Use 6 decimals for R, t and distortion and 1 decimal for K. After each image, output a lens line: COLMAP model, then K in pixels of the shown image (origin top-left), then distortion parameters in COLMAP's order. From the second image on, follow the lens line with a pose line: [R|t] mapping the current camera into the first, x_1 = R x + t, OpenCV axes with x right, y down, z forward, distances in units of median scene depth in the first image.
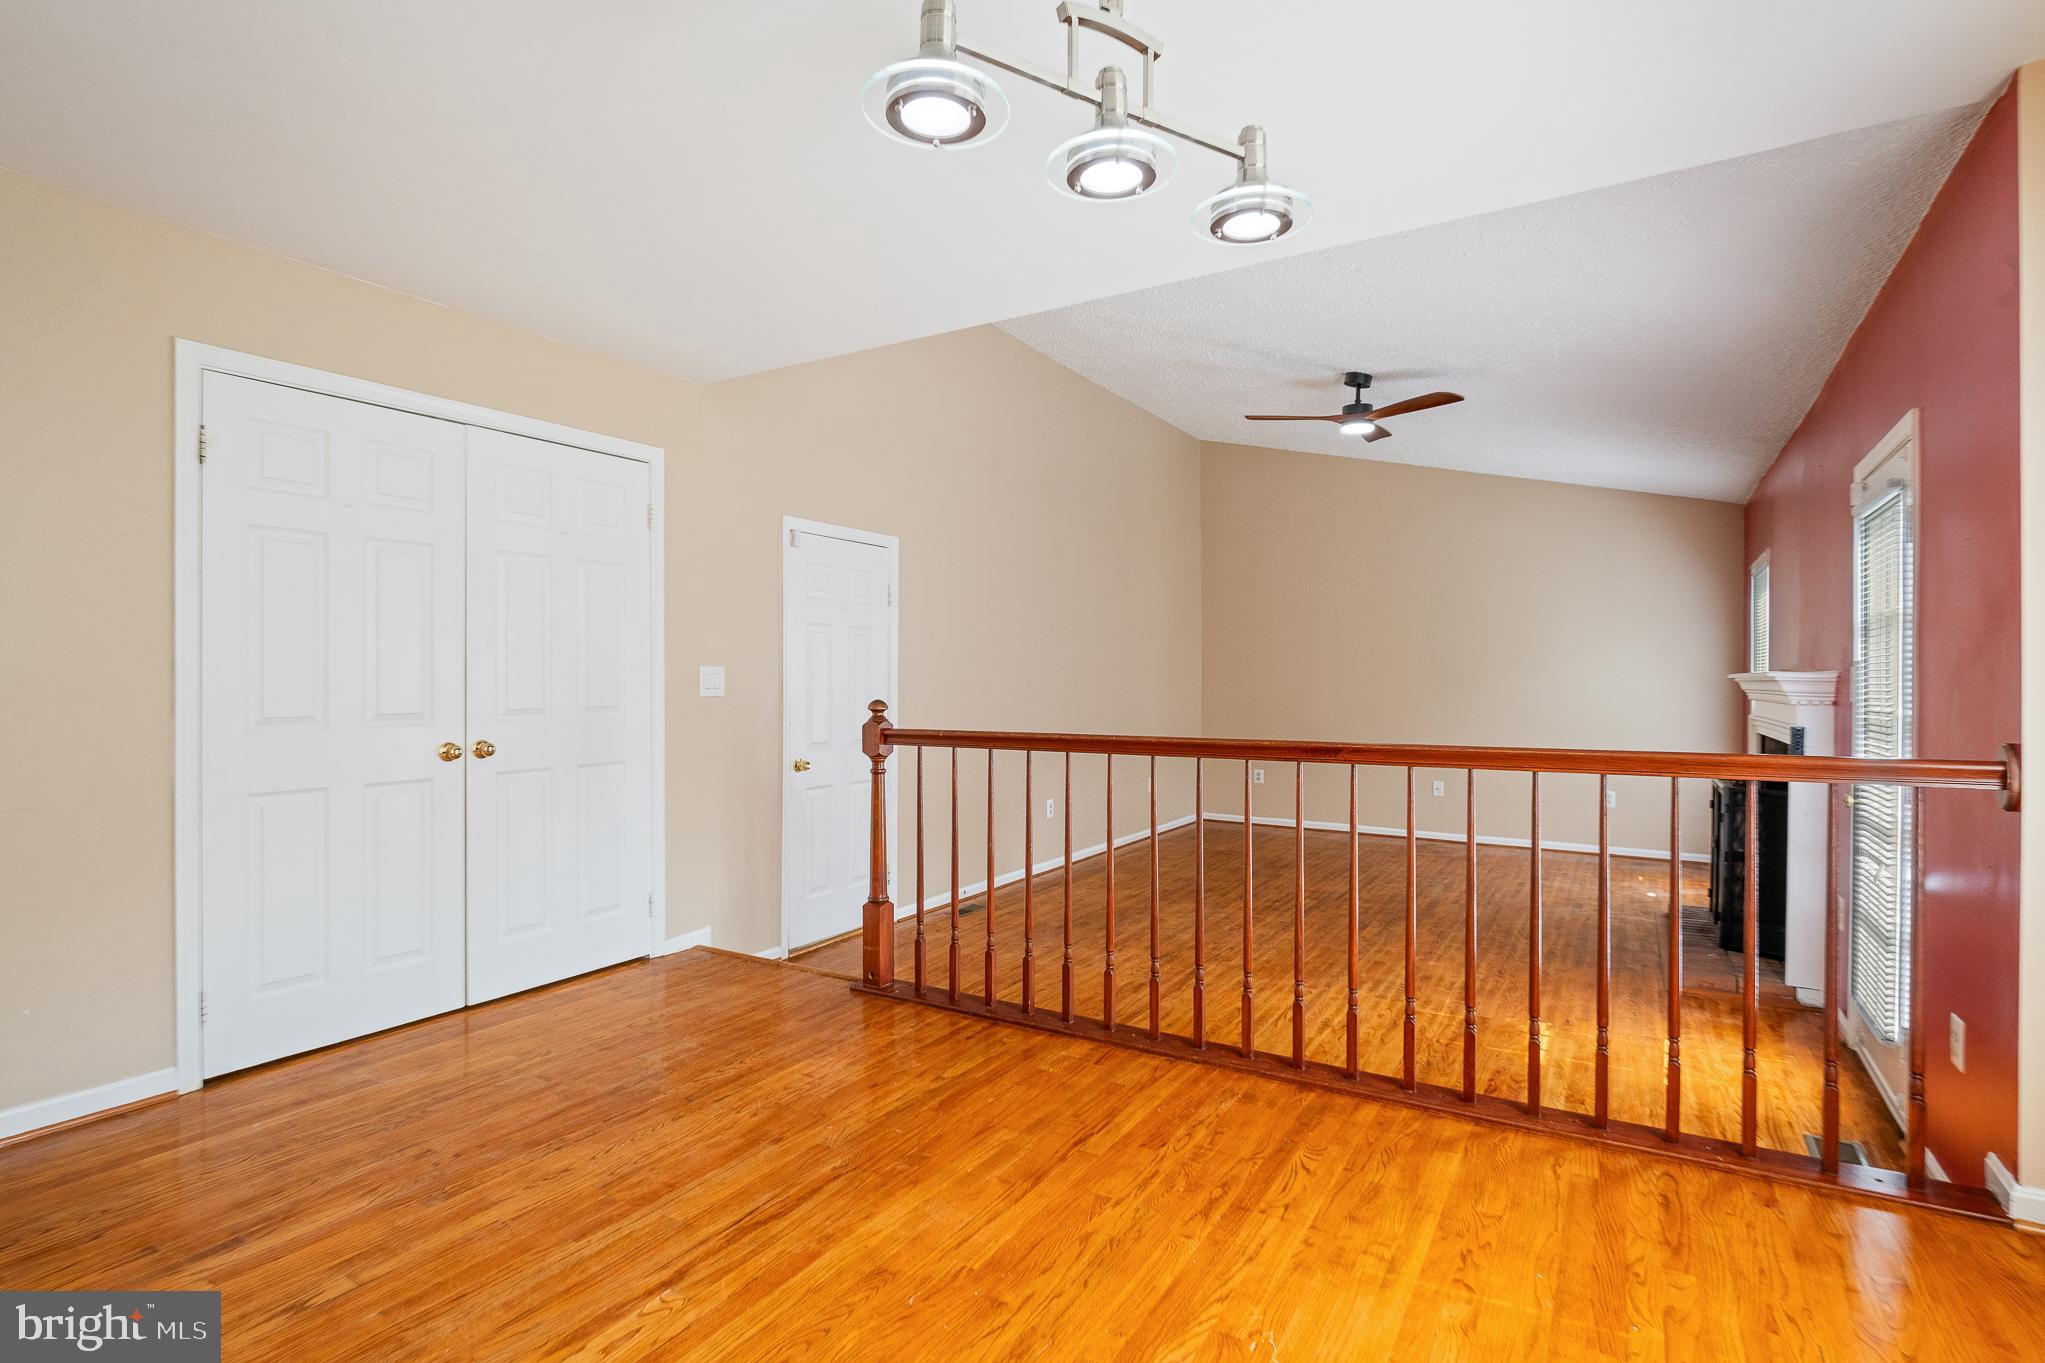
lens RADIAL K [[999.5, 0, 1014.7], [0, 999.5, 669.9], [0, 0, 1]] dist [-0.009803, -0.001485]
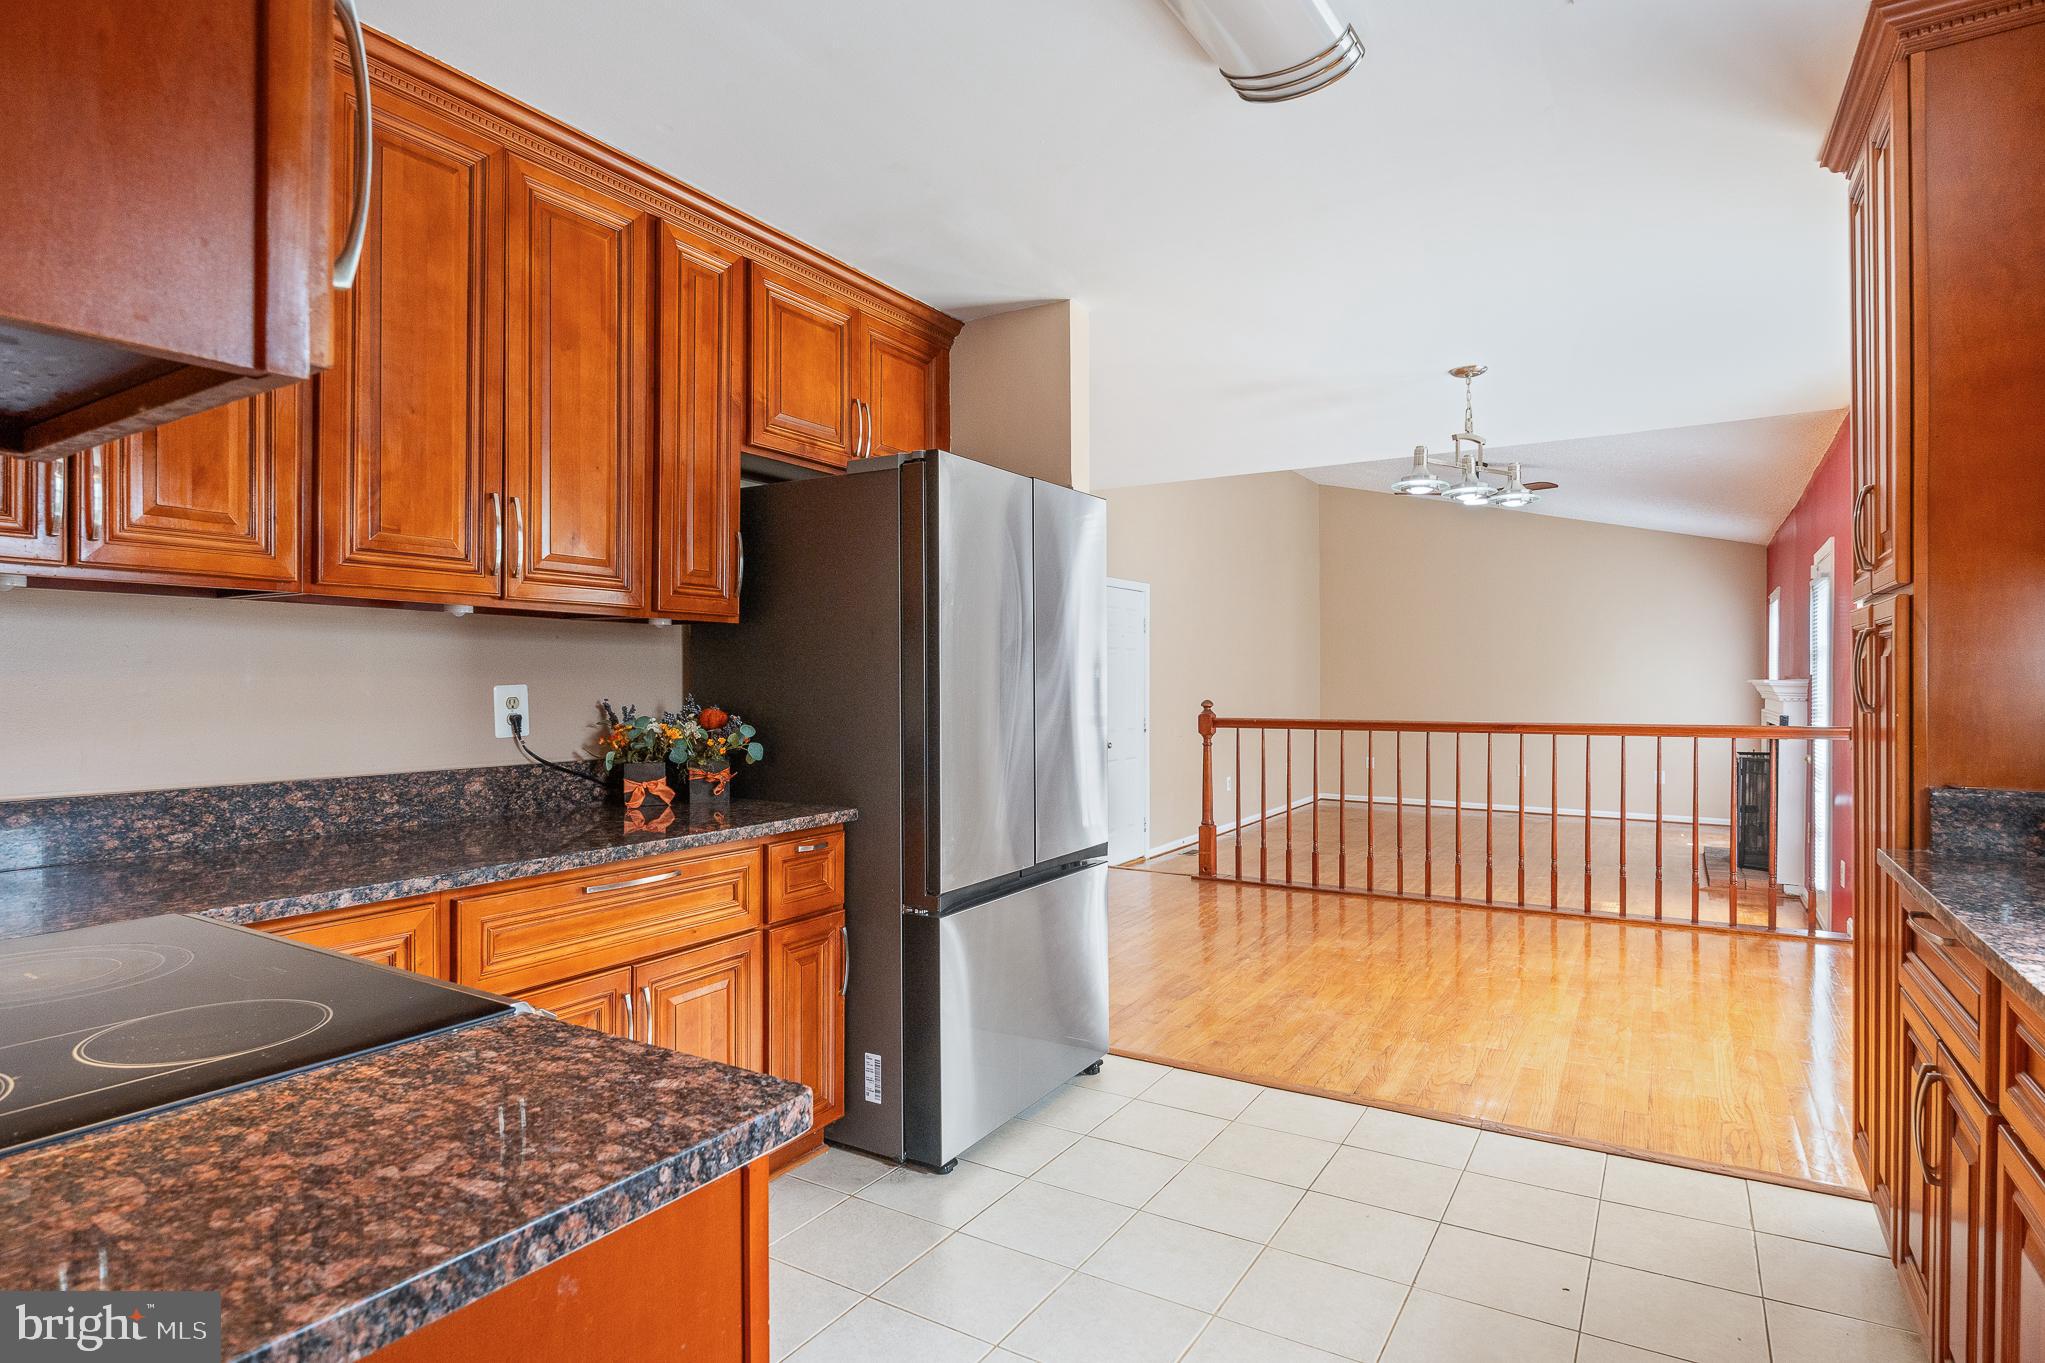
lens RADIAL K [[1058.7, 0, 1017.9], [0, 1058.7, 681.1], [0, 0, 1]] dist [-0.007608, -0.003615]
pose [[0.999954, -0.004950, -0.008177, -0.429344], [0.005044, 0.999922, 0.011433, -0.021848], [0.008120, -0.011473, 0.999901, -0.712770]]
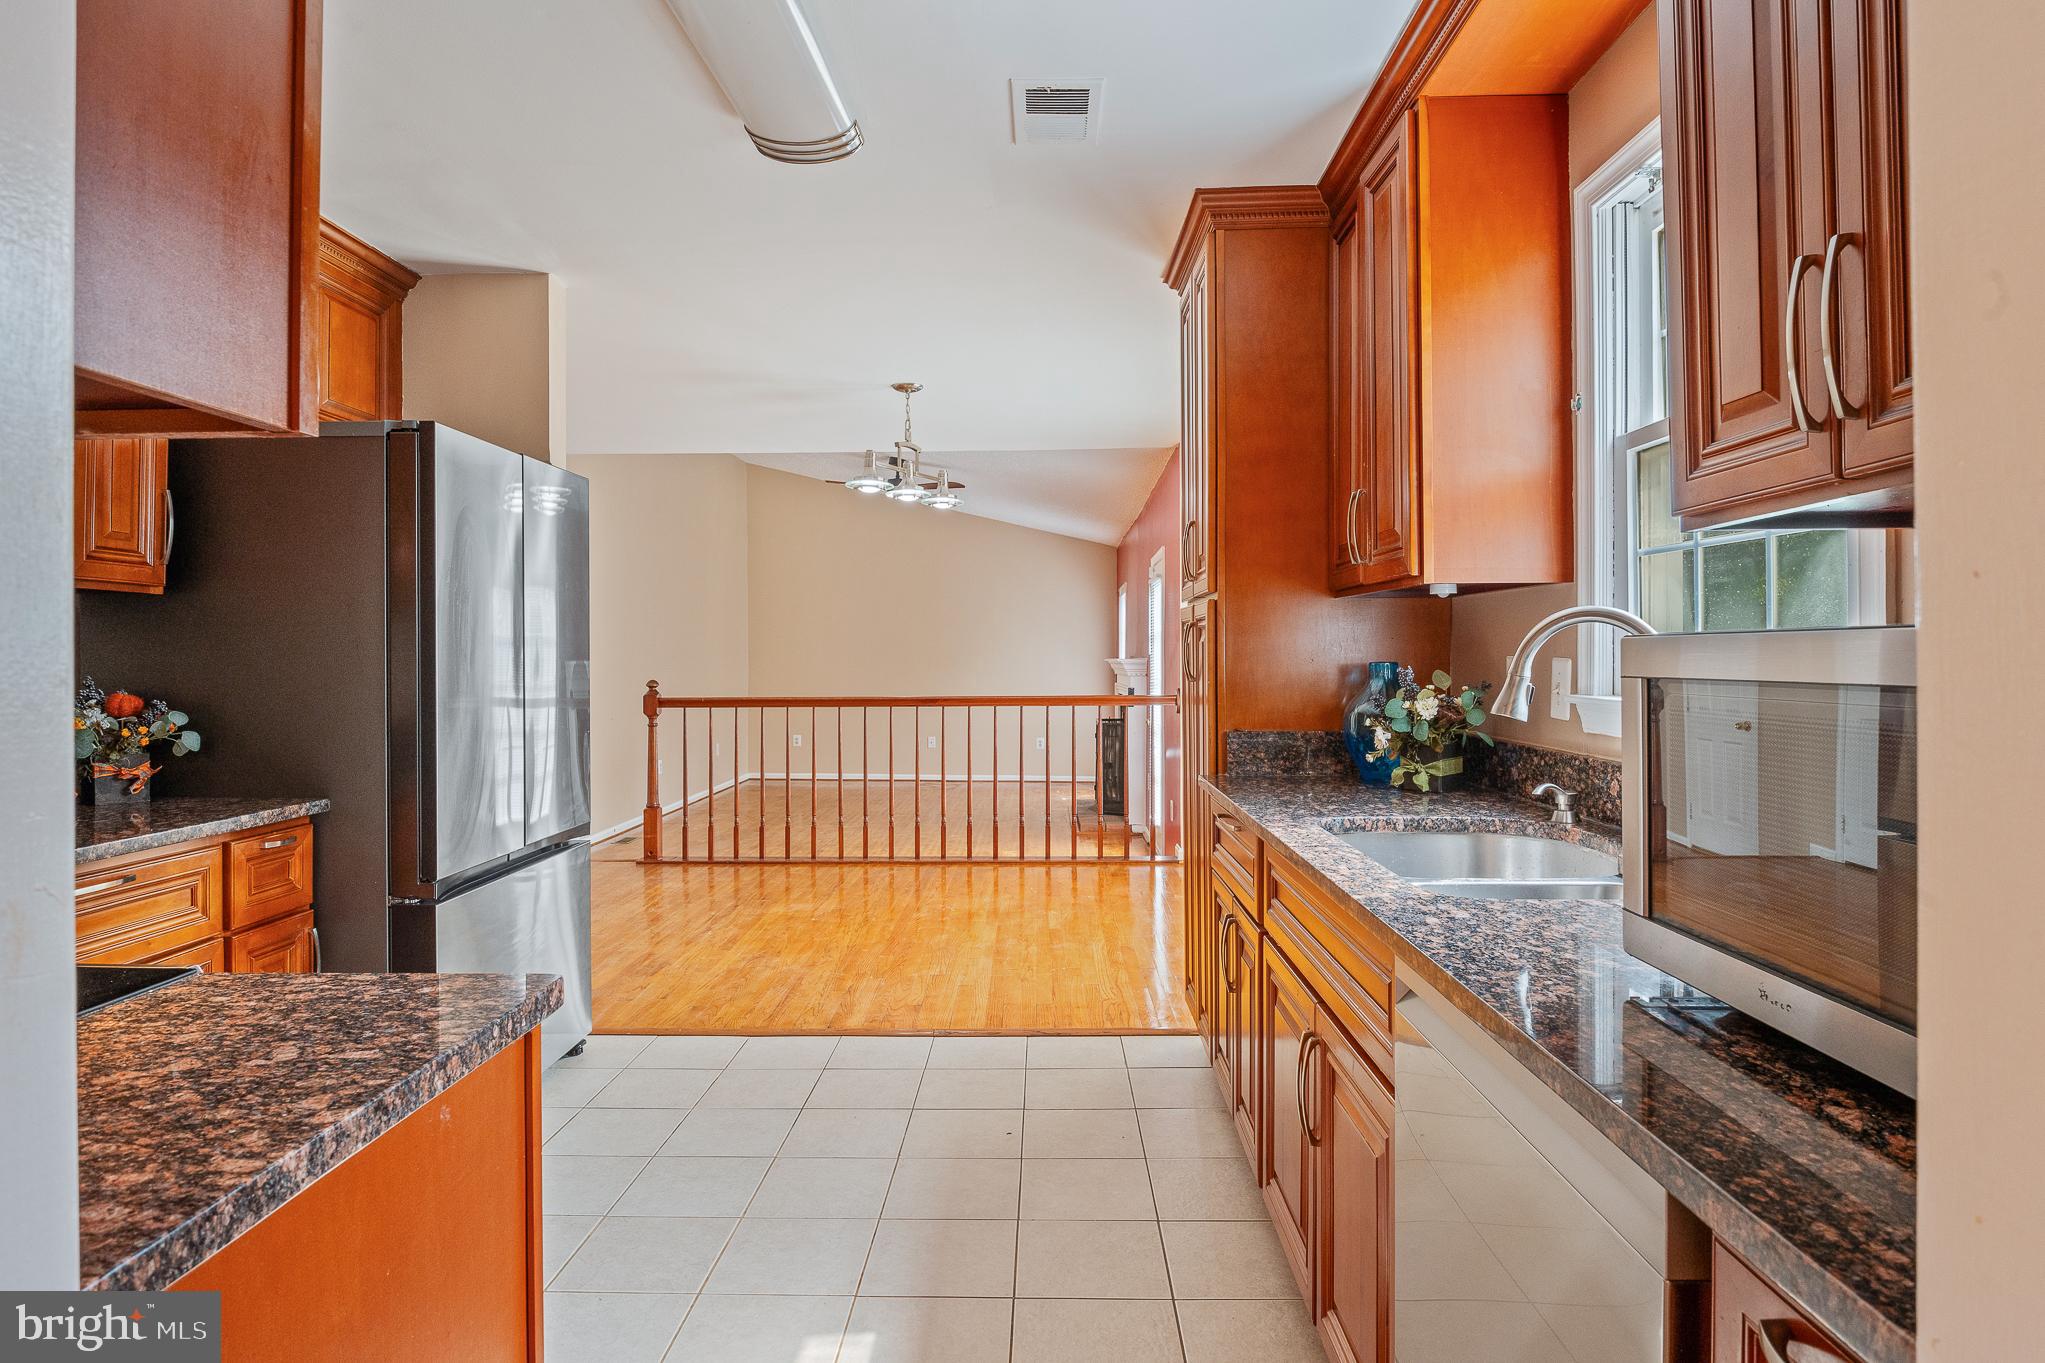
lens RADIAL K [[1111.9, 0, 1002.6], [0, 1111.9, 650.1], [0, 0, 1]] dist [0.006799, -0.004630]
pose [[0.872007, -0.002946, 0.489485, -0.516928], [0.001542, 0.999993, 0.003271, -0.022465], [-0.489491, -0.002097, 0.872006, -0.811544]]
